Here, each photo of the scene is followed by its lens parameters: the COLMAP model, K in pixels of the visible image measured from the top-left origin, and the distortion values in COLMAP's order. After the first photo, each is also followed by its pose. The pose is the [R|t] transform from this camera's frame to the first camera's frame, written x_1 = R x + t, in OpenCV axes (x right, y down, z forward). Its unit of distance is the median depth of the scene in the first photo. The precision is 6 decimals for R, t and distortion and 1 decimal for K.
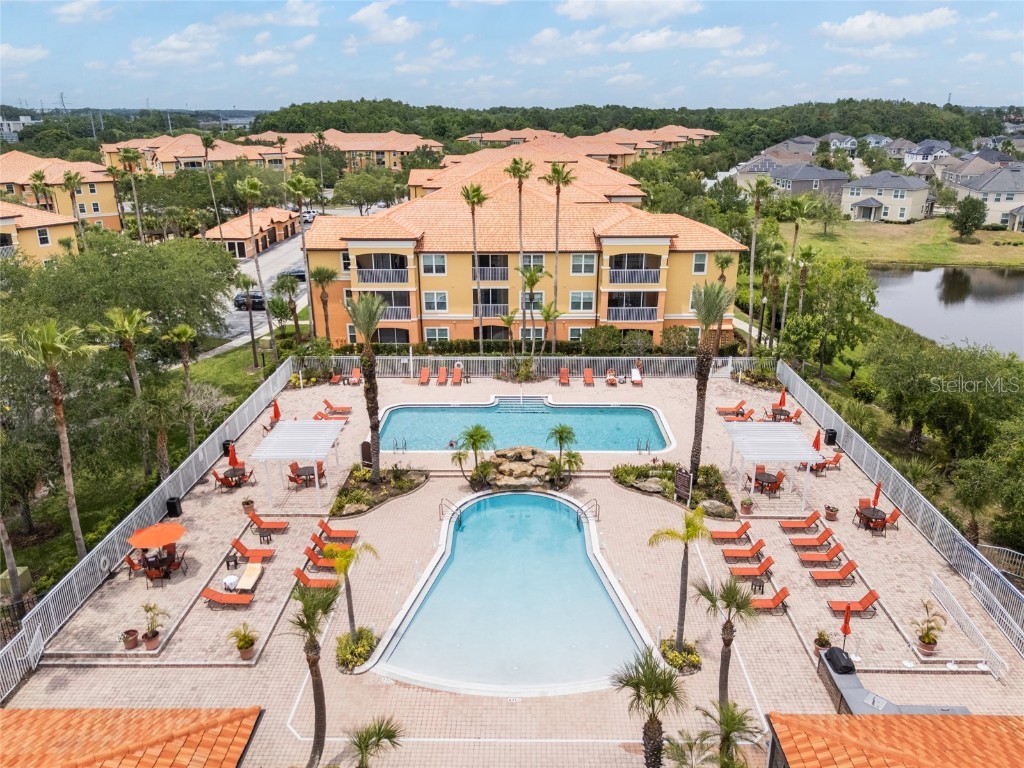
lens RADIAL K [[737.1, 0, 512.0], [0, 737.1, 384.0], [0, 0, 1]] dist [0.116680, -0.161043]
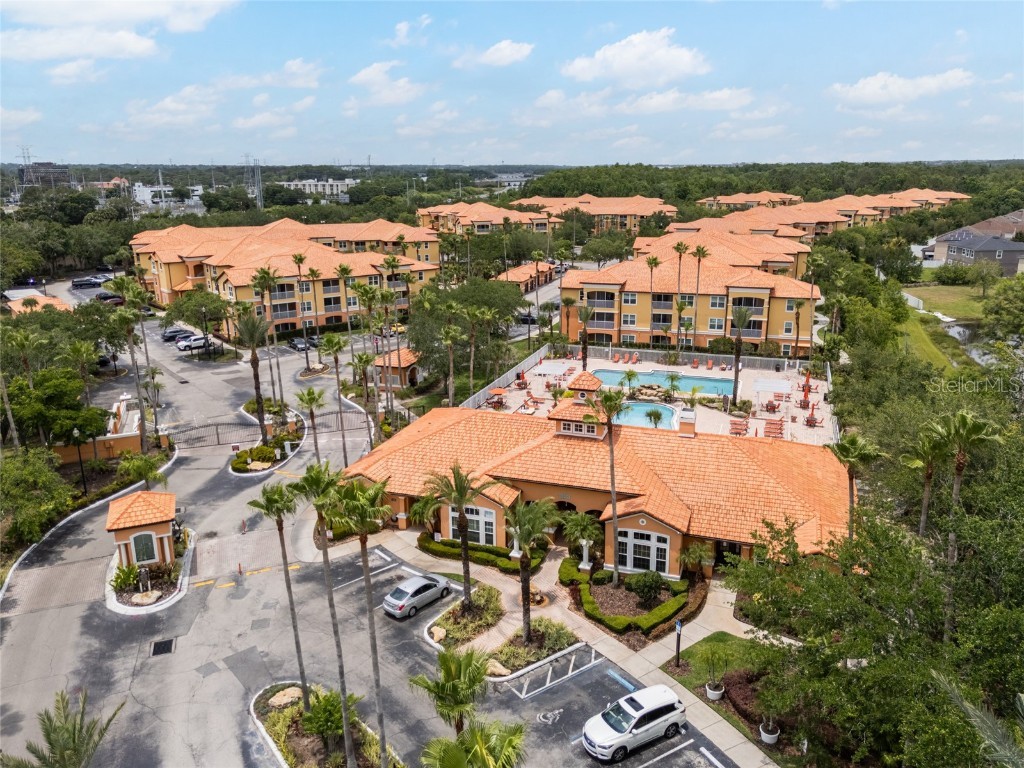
lens RADIAL K [[737.1, 0, 512.0], [0, 737.1, 384.0], [0, 0, 1]] dist [0.116680, -0.161043]
pose [[0.948103, 0.084192, -0.306613, 0.187577], [-0.103897, 0.993405, -0.048491, 0.156384], [0.300509, 0.077831, 0.950598, -0.752129]]
